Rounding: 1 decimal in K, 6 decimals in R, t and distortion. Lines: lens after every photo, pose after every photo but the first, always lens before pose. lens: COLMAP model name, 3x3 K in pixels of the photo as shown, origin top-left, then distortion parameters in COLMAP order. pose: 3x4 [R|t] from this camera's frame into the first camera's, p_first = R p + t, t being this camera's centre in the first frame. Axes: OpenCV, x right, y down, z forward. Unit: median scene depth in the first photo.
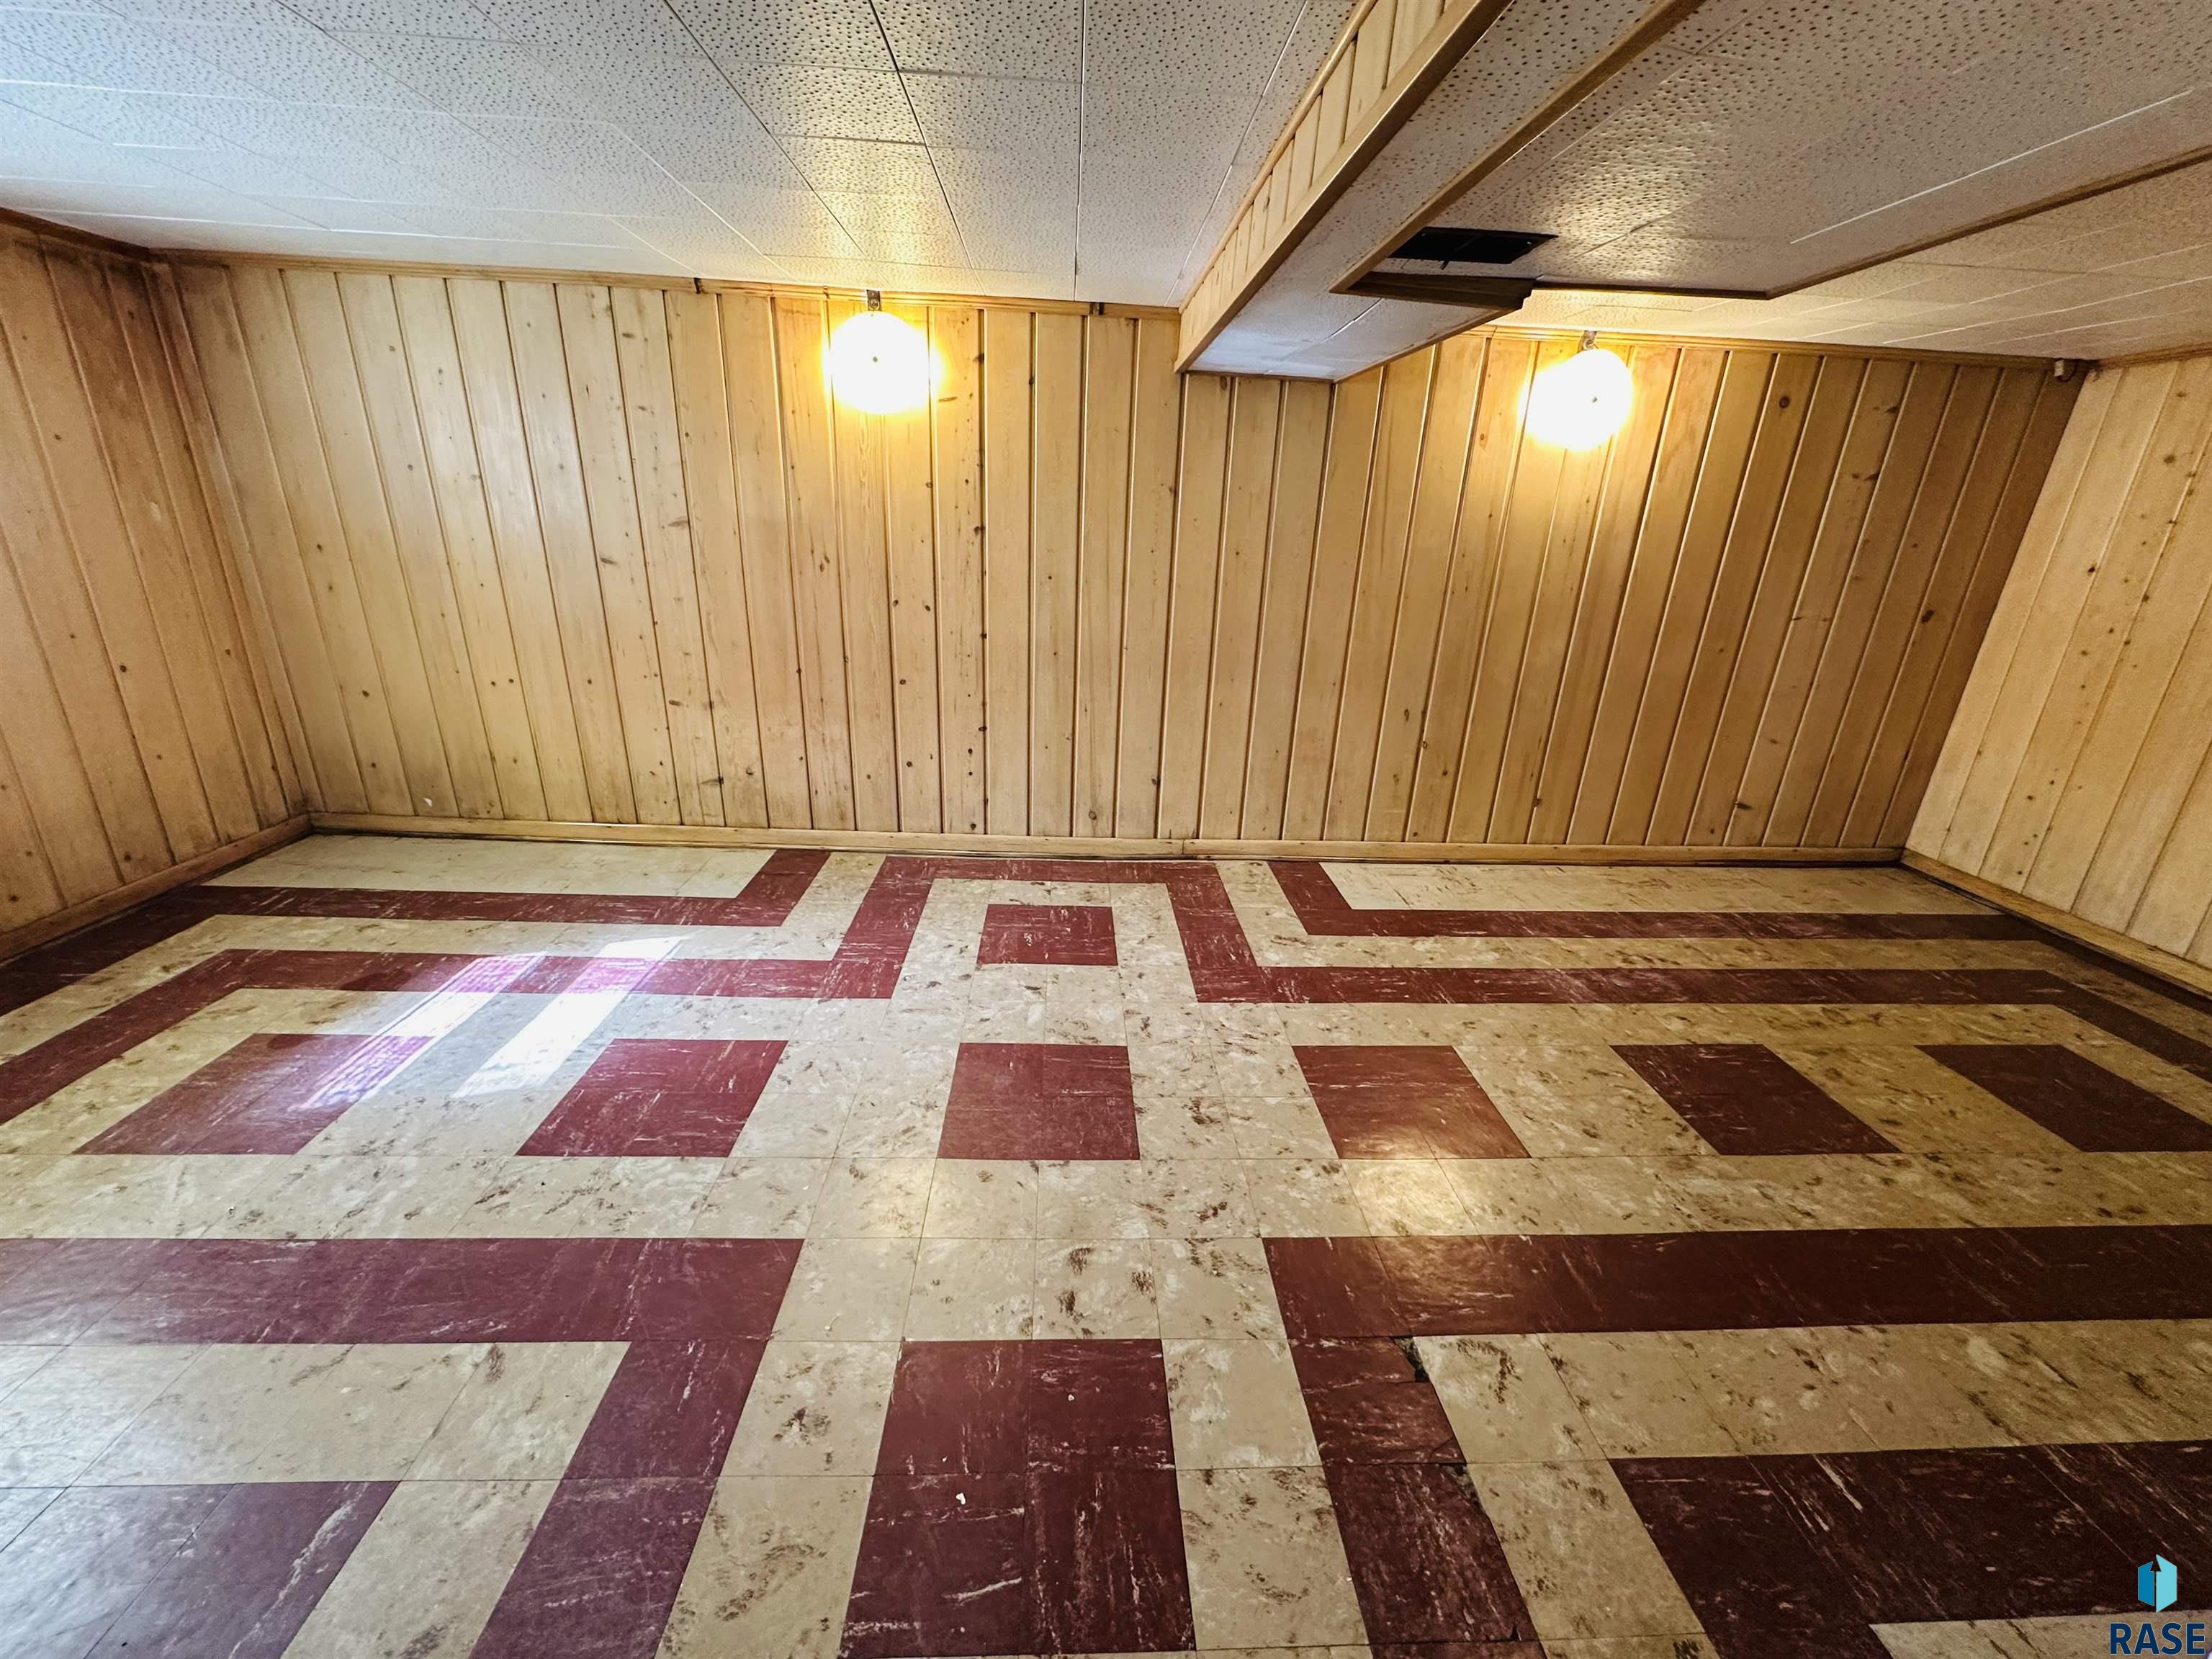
lens RADIAL K [[879.8, 0, 1106.3], [0, 879.8, 827.4], [0, 0, 1]] dist [-0.004521, 0.001073]
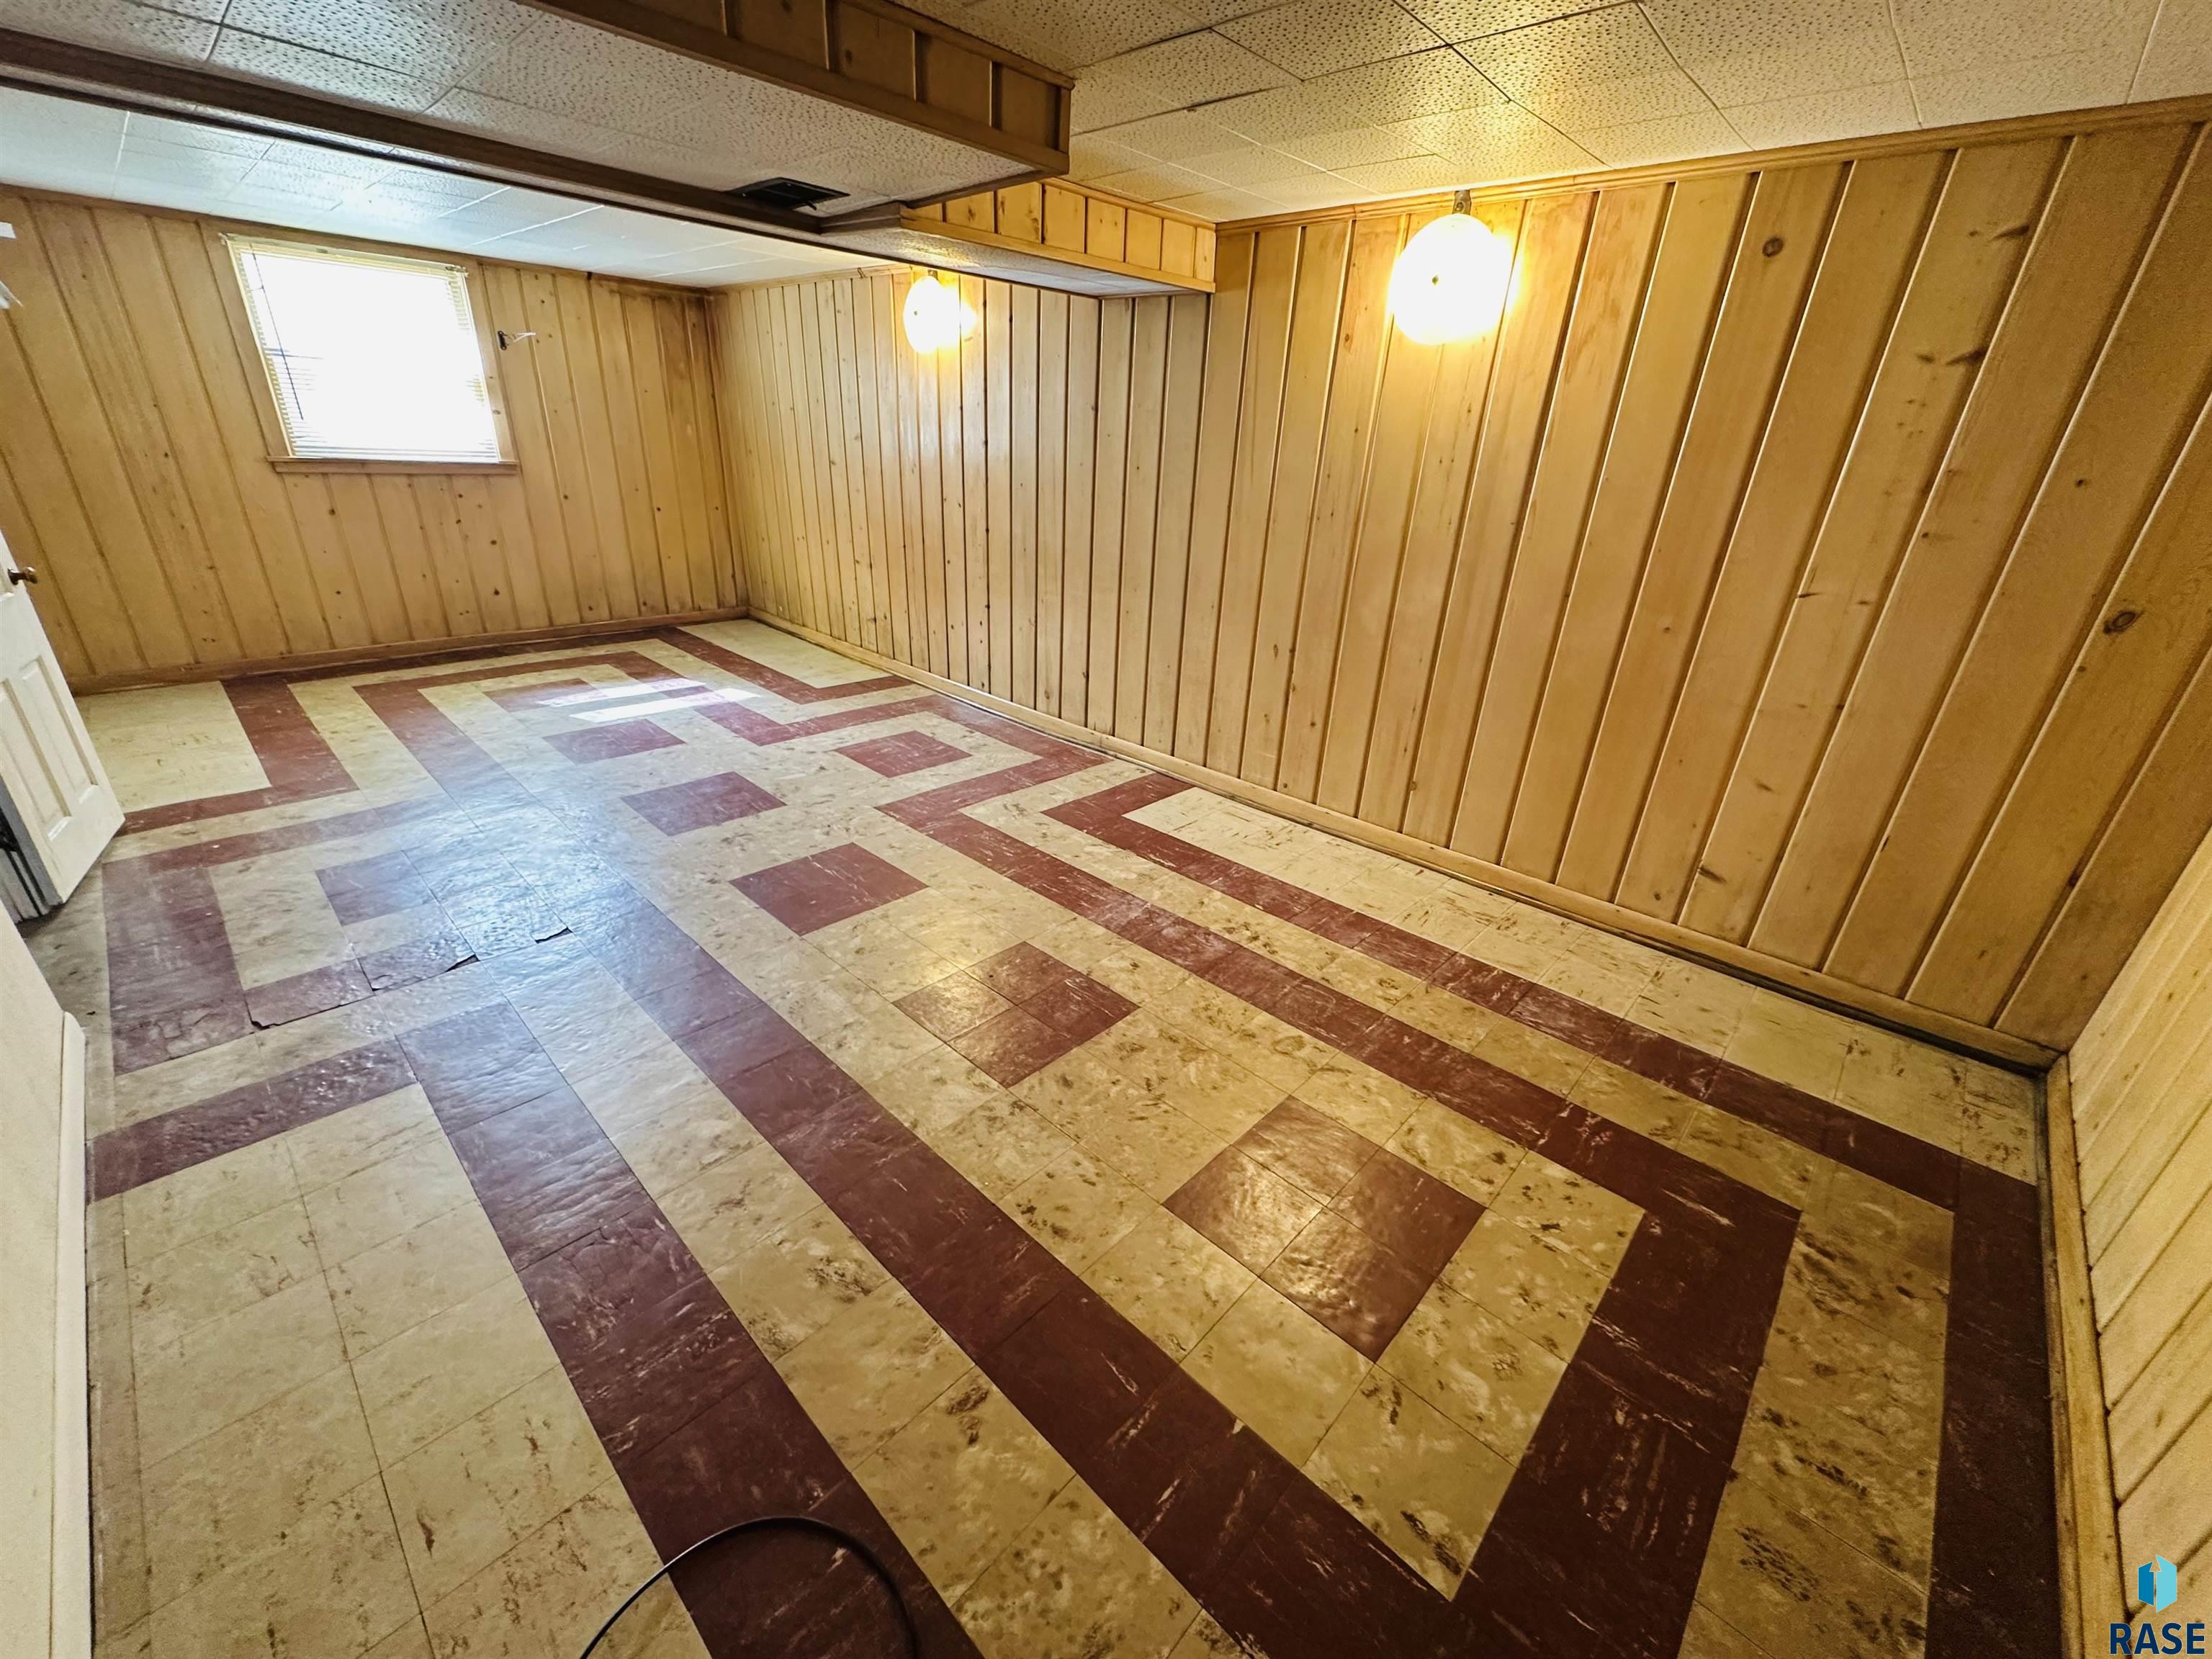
lens RADIAL K [[879.8, 0, 1110.9], [0, 879.8, 829.5], [0, 0, 1]] dist [-0.004521, 0.001073]
pose [[0.696007, 0.292313, -0.655841, 0.970852], [-0.260089, 0.953991, 0.149183, -0.044107], [0.669274, 0.066744, 0.740011, 0.221238]]
